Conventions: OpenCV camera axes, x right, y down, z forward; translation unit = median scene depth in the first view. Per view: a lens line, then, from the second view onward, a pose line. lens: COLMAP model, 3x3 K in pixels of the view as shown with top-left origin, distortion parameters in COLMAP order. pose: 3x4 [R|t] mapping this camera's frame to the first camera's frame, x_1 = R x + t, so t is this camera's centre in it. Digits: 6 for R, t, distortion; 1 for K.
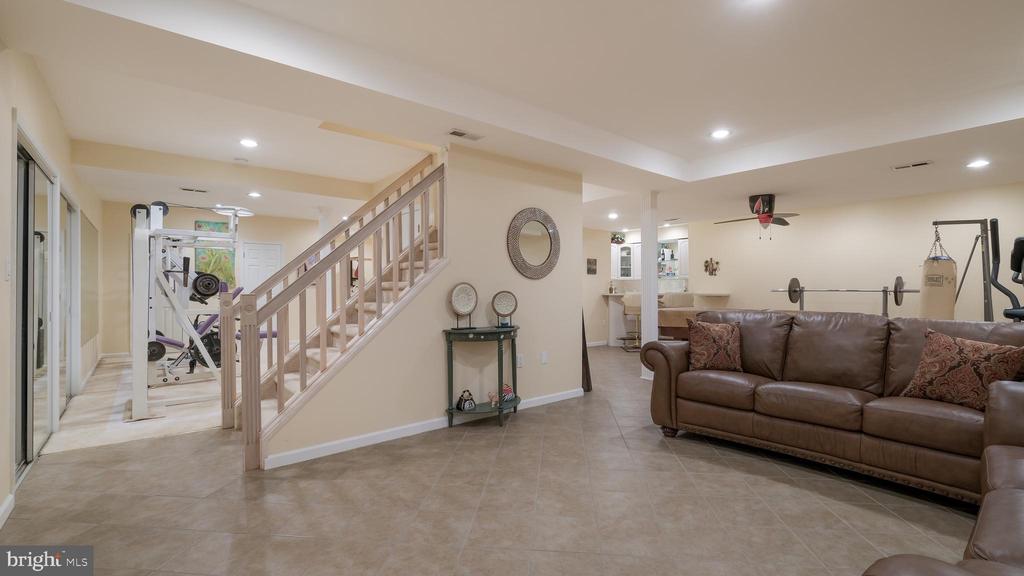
lens RADIAL K [[447.1, 0, 512.0], [0, 447.1, 286.5], [0, 0, 1]] dist [-0.000282, 0.000379]
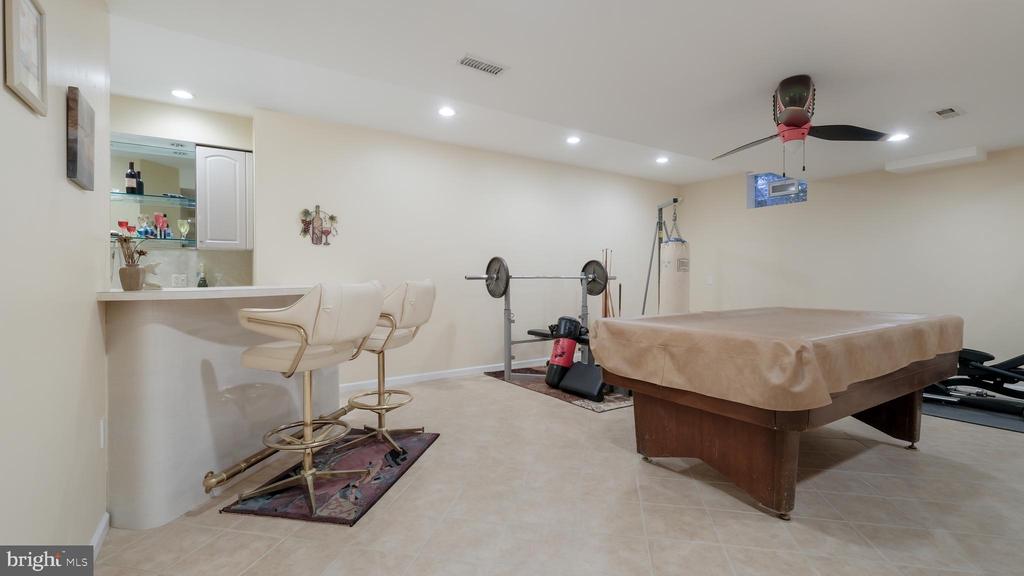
lens RADIAL K [[447.1, 0, 511.7], [0, 447.1, 284.4], [0, 0, 1]] dist [-0.000282, 0.000379]
pose [[0.119239, -0.005176, 0.992852, 0.022298], [-0.004550, 0.999973, 0.005759, 0.012186], [-0.992855, -0.005204, 0.119212, 0.754874]]
